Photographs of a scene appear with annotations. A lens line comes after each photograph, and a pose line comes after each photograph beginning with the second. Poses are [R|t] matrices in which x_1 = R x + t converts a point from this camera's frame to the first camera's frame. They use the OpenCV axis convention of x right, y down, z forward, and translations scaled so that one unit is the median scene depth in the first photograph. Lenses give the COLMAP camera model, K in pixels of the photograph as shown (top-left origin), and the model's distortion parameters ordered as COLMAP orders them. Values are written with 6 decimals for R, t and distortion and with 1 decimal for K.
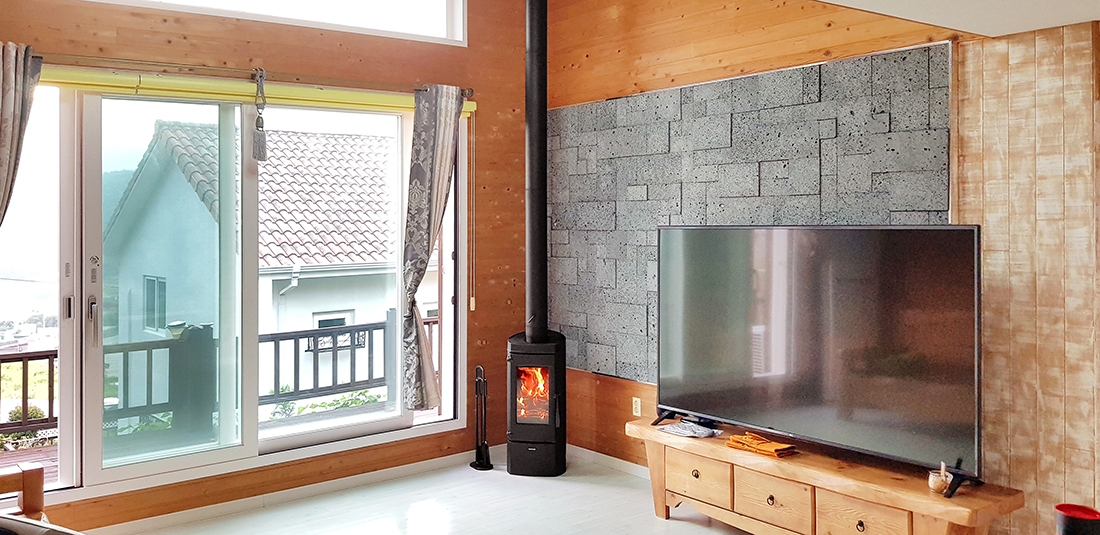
lens RADIAL K [[865.8, 0, 563.2], [0, 865.8, 205.0], [0, 0, 1]] dist [0.074504, -0.136019]
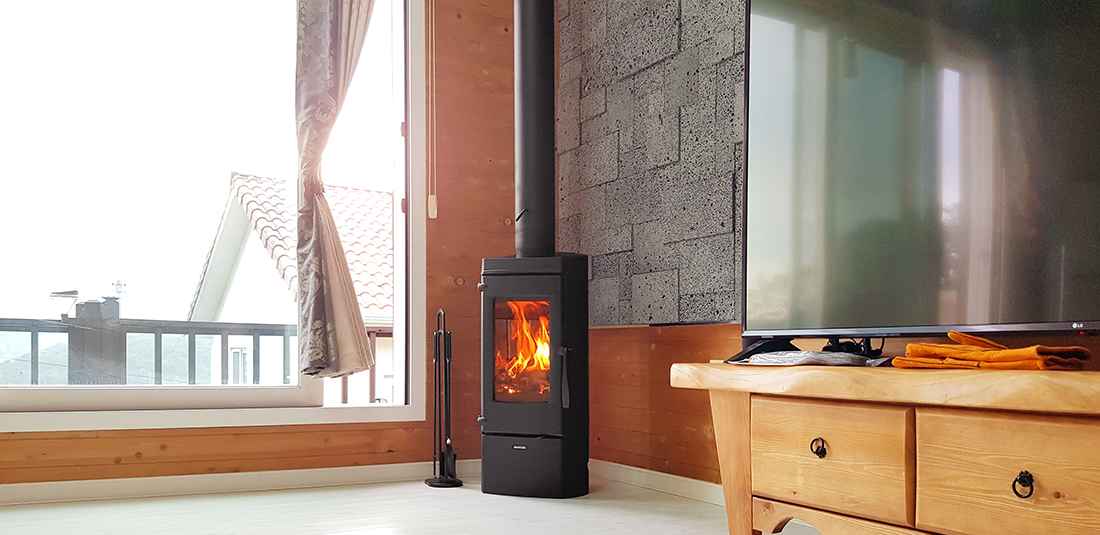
lens RADIAL K [[847.3, 0, 592.2], [0, 847.3, 353.4], [0, 0, 1]] dist [0.065662, -0.119661]
pose [[0.990445, 0.011640, -0.137416, 0.082848], [-0.010604, 0.999910, 0.008266, 0.216762], [0.137500, -0.006729, 0.990479, 0.478357]]
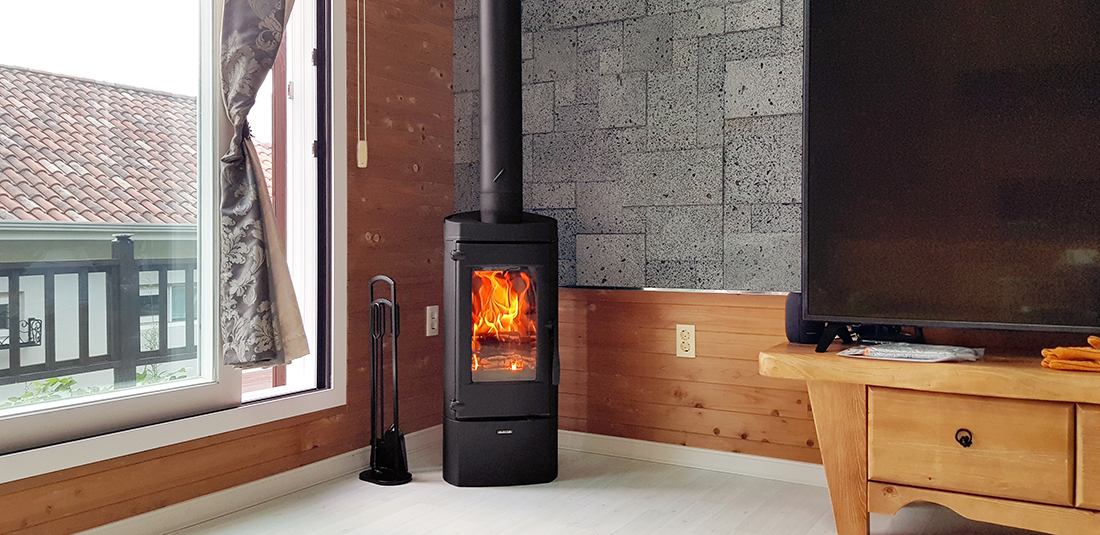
lens RADIAL K [[845.0, 0, 554.9], [0, 845.0, 251.5], [0, 0, 1]] dist [0.075775, -0.124196]
pose [[0.941561, -0.002265, 0.336834, -0.172080], [-0.005544, 0.999738, 0.022221, 0.166305], [-0.336796, -0.022790, 0.941302, 0.536570]]
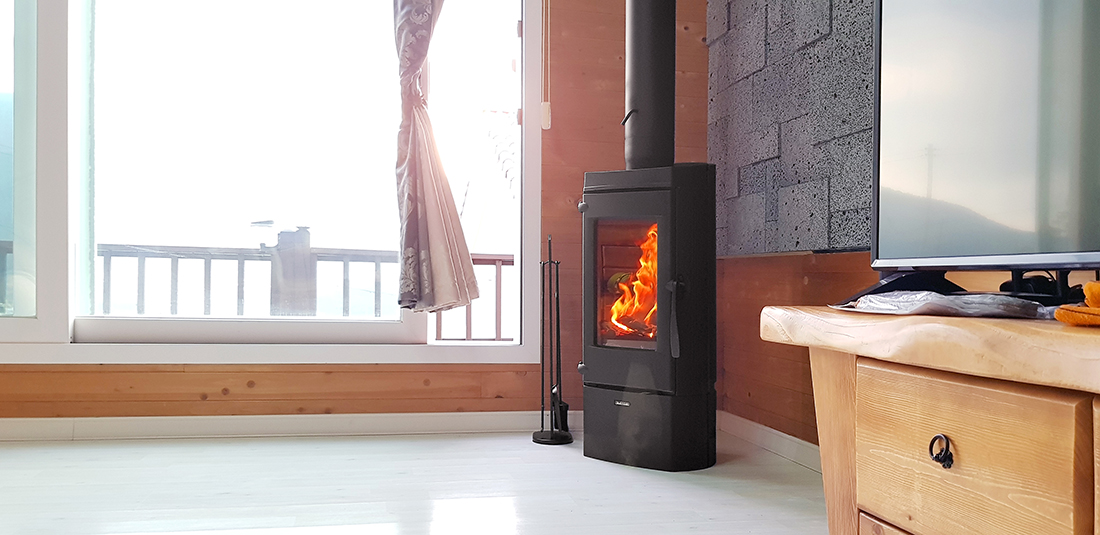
lens RADIAL K [[854.0, 0, 575.6], [0, 854.0, 278.5], [0, 0, 1]] dist [0.096207, -0.130690]
pose [[0.890150, 0.018453, -0.455294, 0.143041], [-0.016537, 0.999830, 0.008193, 0.213931], [0.455368, 0.000236, 0.890303, 0.599600]]
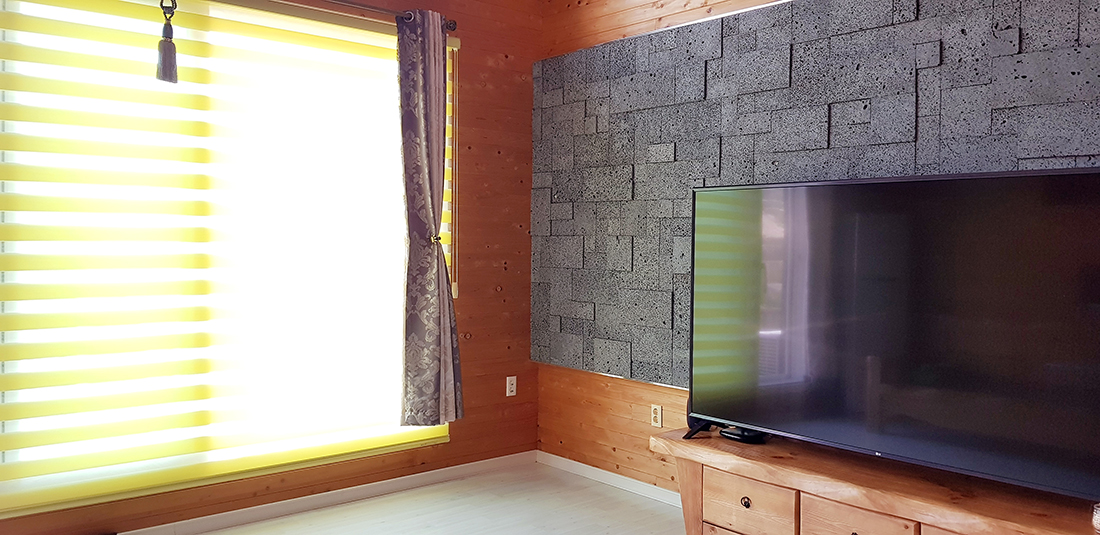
lens RADIAL K [[845.0, 0, 554.9], [0, 845.0, 251.5], [0, 0, 1]] dist [0.075775, -0.124196]
pose [[0.999664, 0.014350, 0.021578, -0.029608], [-0.015048, 0.999358, 0.032528, 0.054036], [-0.021097, -0.032842, 0.999238, 0.214418]]
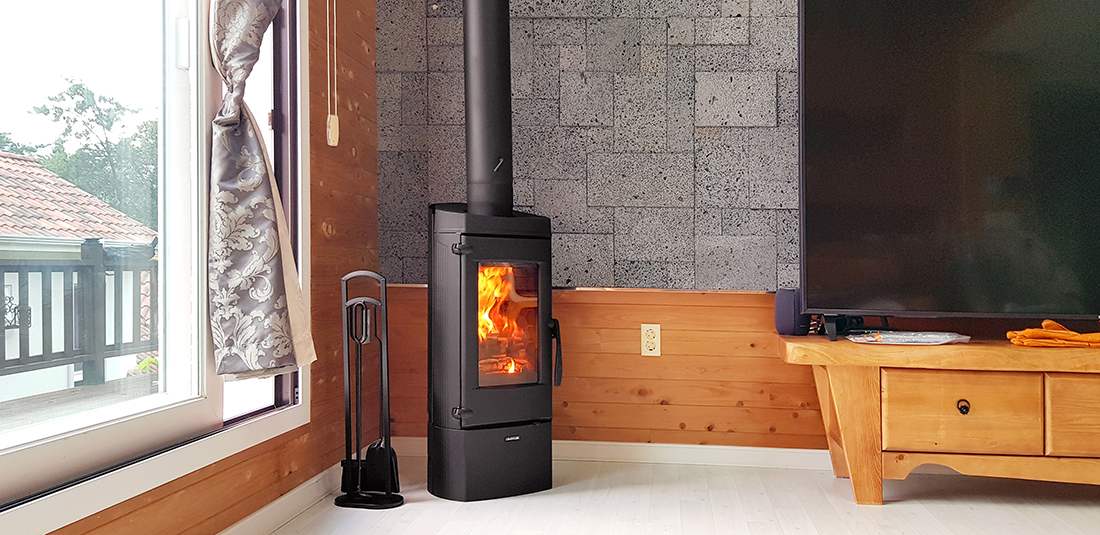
lens RADIAL K [[845.0, 0, 554.9], [0, 845.0, 251.5], [0, 0, 1]] dist [0.075775, -0.124196]
pose [[0.698574, 0.022220, 0.715193, -0.349662], [-0.025830, 0.999649, -0.005828, 0.182365], [-0.715071, -0.014402, 0.698903, 0.669639]]
